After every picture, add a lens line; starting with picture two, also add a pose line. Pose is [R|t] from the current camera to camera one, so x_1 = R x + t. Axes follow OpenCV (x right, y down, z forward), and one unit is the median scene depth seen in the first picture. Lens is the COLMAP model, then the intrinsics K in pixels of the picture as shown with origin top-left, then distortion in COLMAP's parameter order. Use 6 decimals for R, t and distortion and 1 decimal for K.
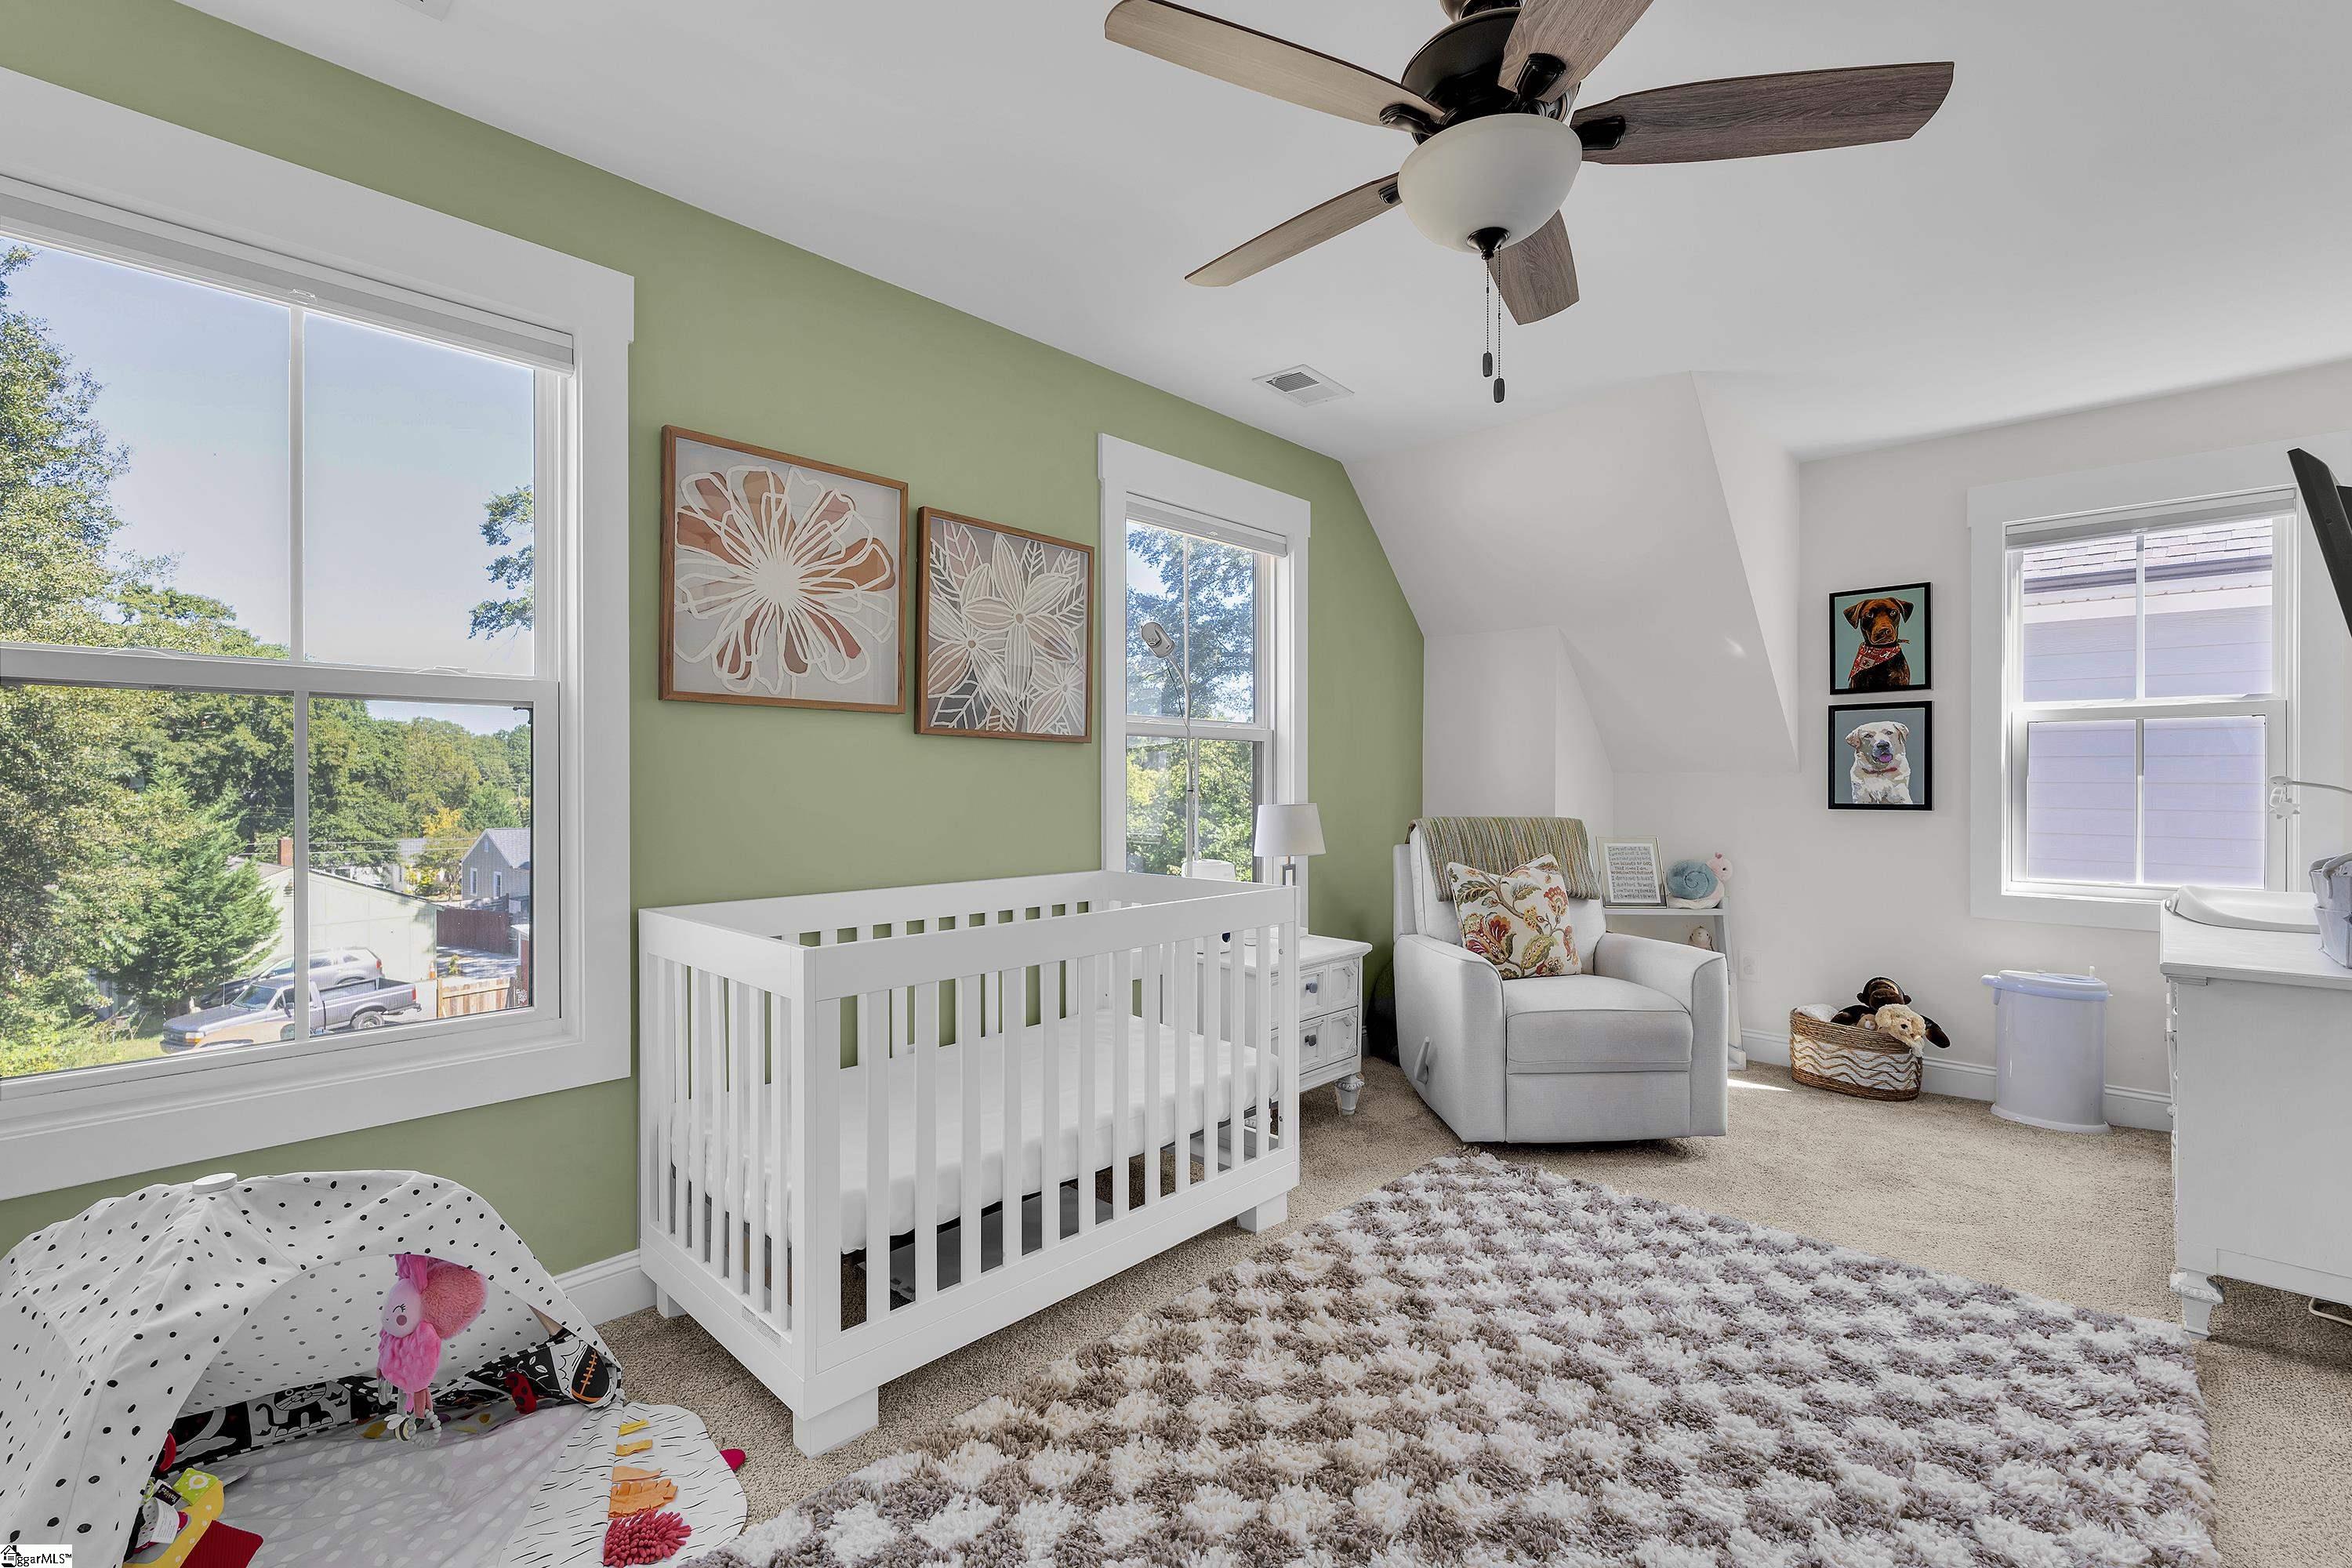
lens RADIAL K [[997.9, 0, 1191.6], [0, 997.9, 782.9], [0, 0, 1]] dist [-0.003085, -0.000141]
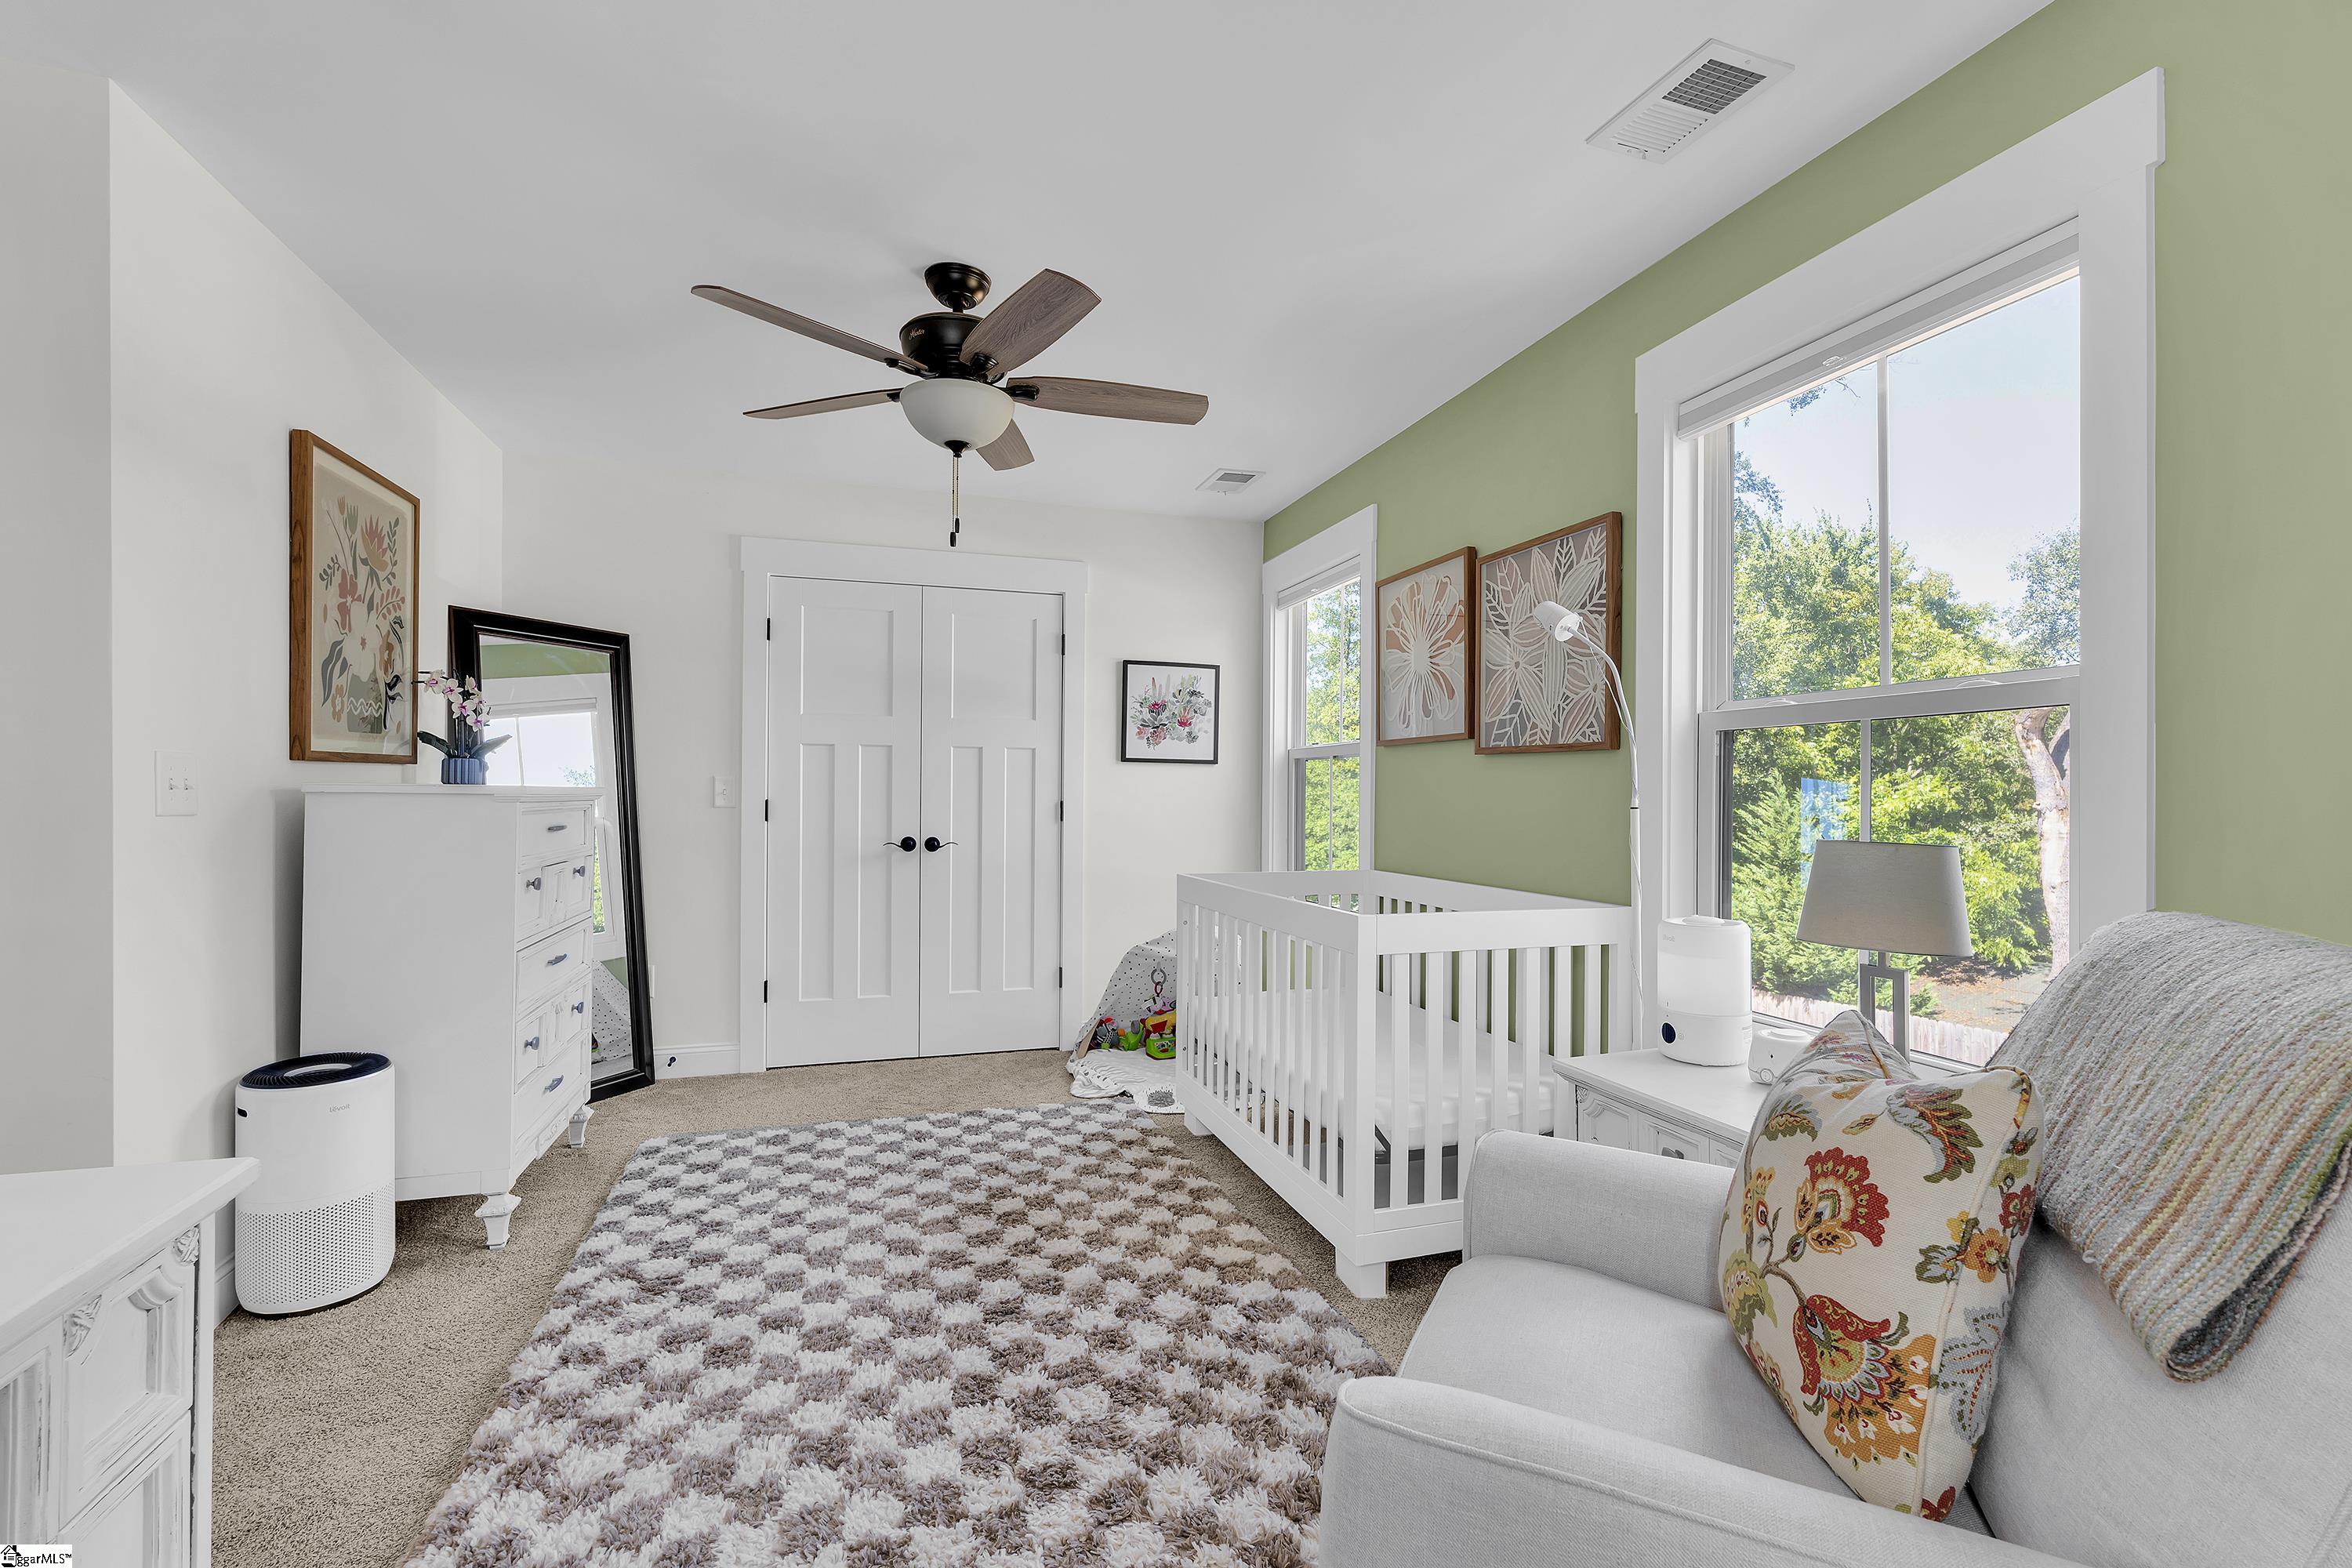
lens RADIAL K [[1034.8, 0, 1185.0], [0, 1034.8, 798.5], [0, 0, 1]] dist [-0.003393, -0.000403]
pose [[-0.479681, 0.002105, -0.877441, 0.924379], [-0.004293, 0.999980, 0.004746, -0.001582], [0.877433, 0.006043, -0.479662, 1.240061]]
